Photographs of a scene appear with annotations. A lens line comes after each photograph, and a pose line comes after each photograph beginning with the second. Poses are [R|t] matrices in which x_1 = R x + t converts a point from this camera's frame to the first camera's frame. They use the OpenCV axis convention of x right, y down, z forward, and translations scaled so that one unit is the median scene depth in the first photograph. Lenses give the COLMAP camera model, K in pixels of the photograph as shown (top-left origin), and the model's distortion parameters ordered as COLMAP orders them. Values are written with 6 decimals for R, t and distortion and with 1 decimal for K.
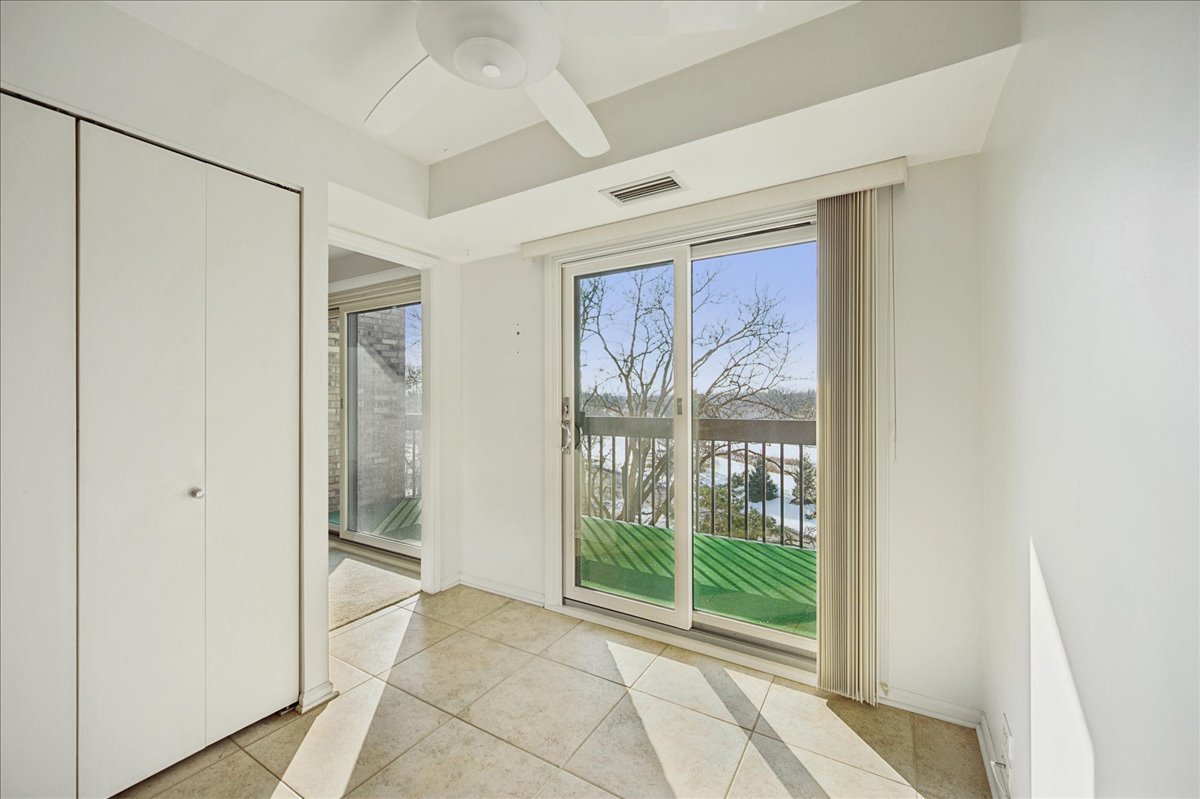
lens RADIAL K [[475.4, 0, 604.7], [0, 475.4, 397.0], [0, 0, 1]] dist [0.001037, 0.000079]
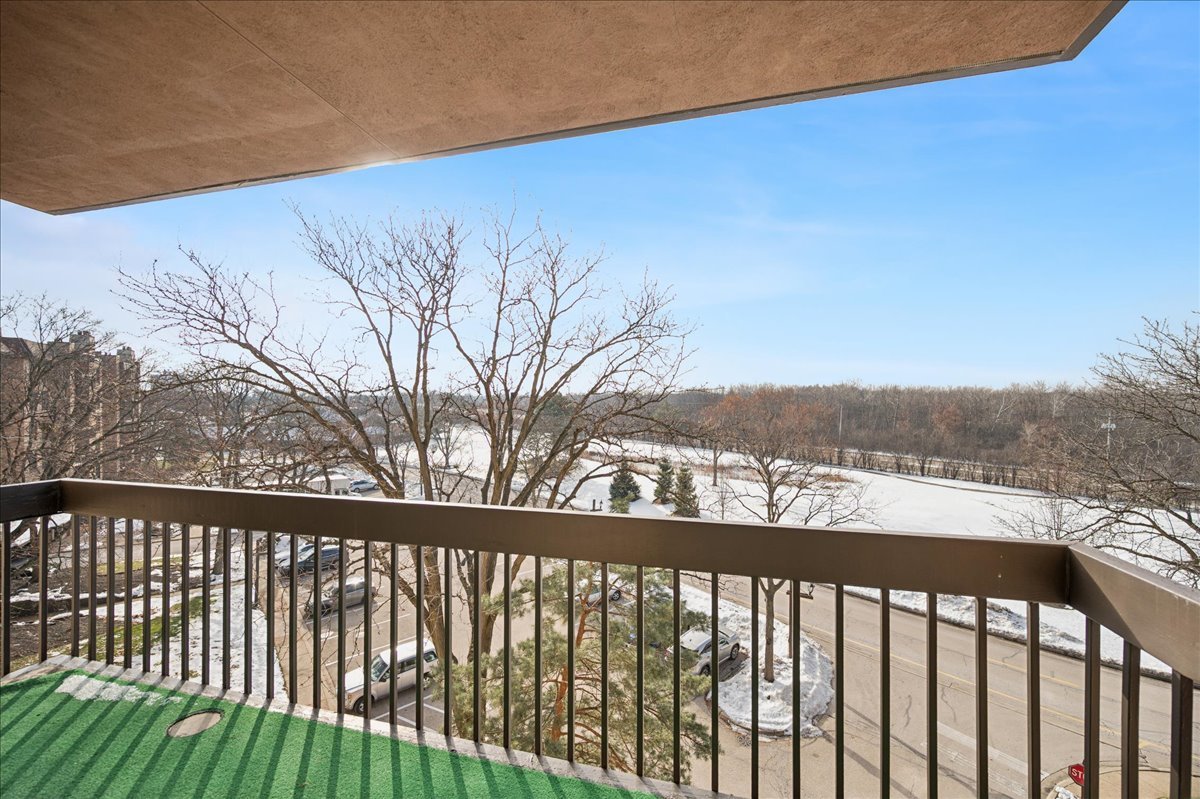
lens RADIAL K [[475.4, 0, 604.7], [0, 475.4, 397.0], [0, 0, 1]] dist [0.001037, 0.000079]
pose [[0.960149, 0.003614, 0.279465, 0.012736], [-0.003052, 0.999992, -0.002446, -0.019272], [-0.279472, 0.001496, 0.960153, 0.178459]]
